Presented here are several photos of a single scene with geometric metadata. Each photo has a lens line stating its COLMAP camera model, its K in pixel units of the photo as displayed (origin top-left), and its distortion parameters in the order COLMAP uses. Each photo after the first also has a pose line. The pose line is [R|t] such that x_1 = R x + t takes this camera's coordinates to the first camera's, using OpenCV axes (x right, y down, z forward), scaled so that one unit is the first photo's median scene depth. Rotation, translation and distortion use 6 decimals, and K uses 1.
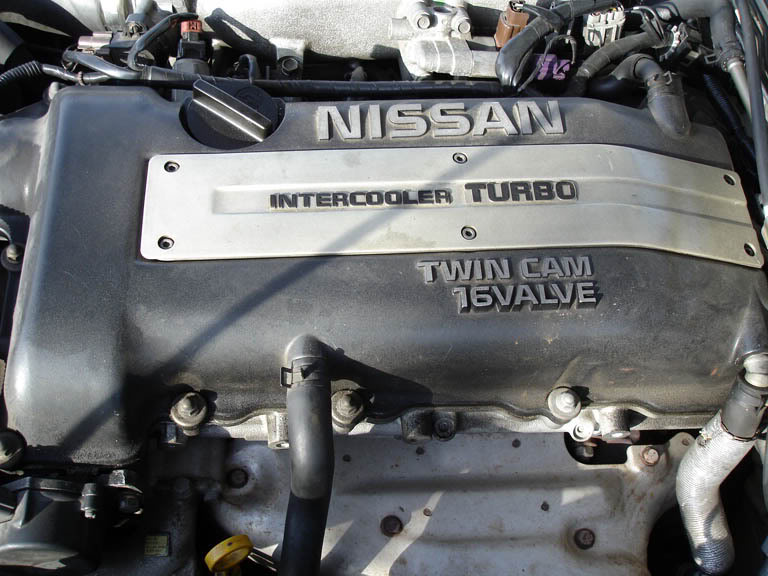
lens RADIAL K [[858.3, 0, 384.0], [0, 858.3, 288.0], [0, 0, 1]] dist [-0.084149, -0.003580]
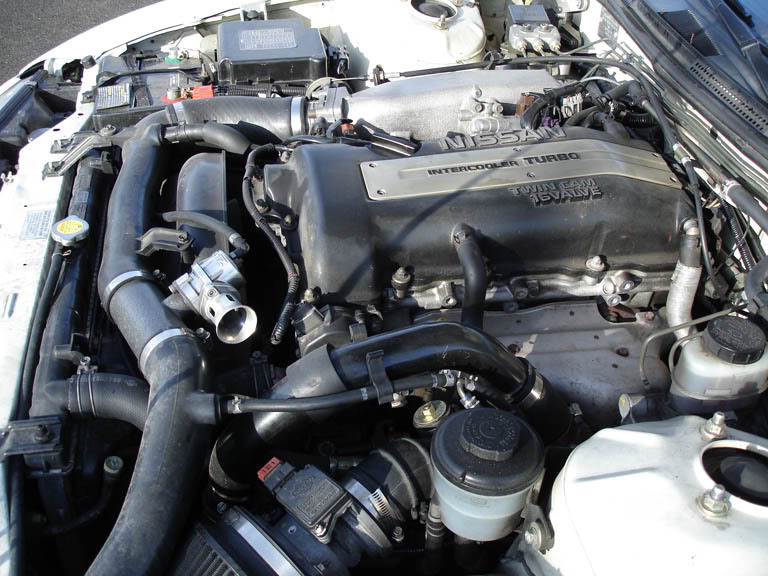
lens RADIAL K [[858.3, 0, 384.0], [0, 858.3, 288.0], [0, 0, 1]] dist [-0.084149, -0.003580]
pose [[0.991488, -0.112245, 0.065969, -0.385303], [0.127627, 0.938072, -0.322074, 0.750827], [-0.025732, 0.327752, 0.944413, -0.746772]]
